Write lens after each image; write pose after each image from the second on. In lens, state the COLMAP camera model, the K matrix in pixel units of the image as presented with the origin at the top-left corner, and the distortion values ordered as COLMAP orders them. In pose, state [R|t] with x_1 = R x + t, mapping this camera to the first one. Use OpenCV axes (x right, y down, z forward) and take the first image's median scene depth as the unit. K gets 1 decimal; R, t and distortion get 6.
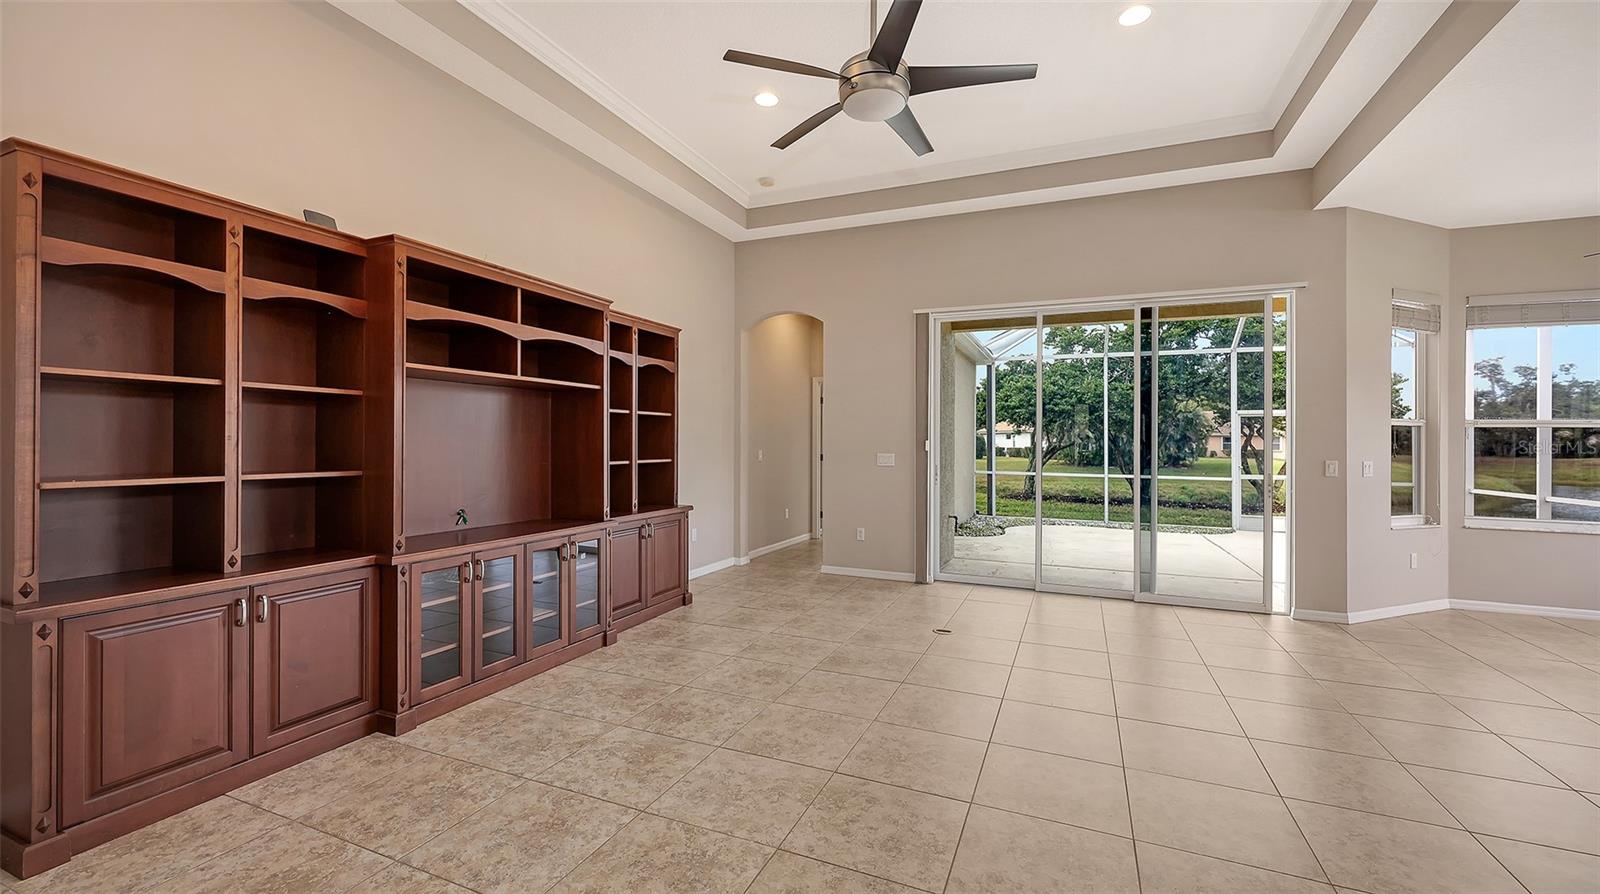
lens RADIAL K [[638.9, 0, 803.3], [0, 638.9, 443.8], [0, 0, 1]] dist [-0.002514, -0.000940]
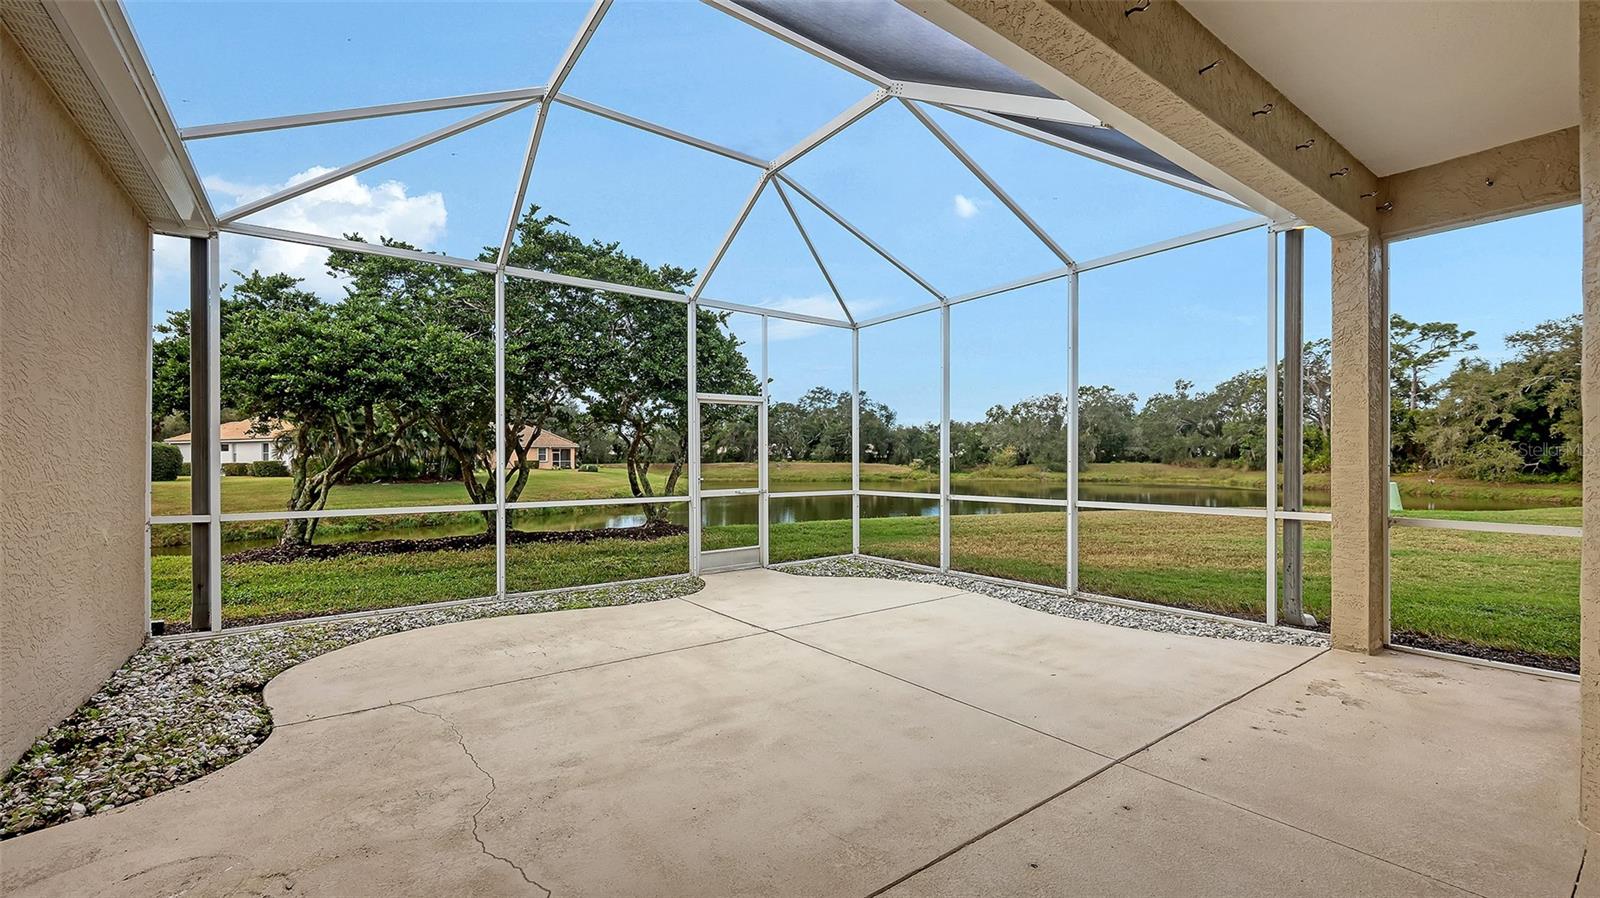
lens RADIAL K [[638.9, 0, 808.5], [0, 638.9, 449.2], [0, 0, 1]] dist [-0.002514, -0.000940]
pose [[0.493621, -0.004939, 0.869663, 0.120997], [0.017806, 0.999832, -0.004428, 0.010128], [-0.869495, 0.017671, 0.493626, 0.428670]]
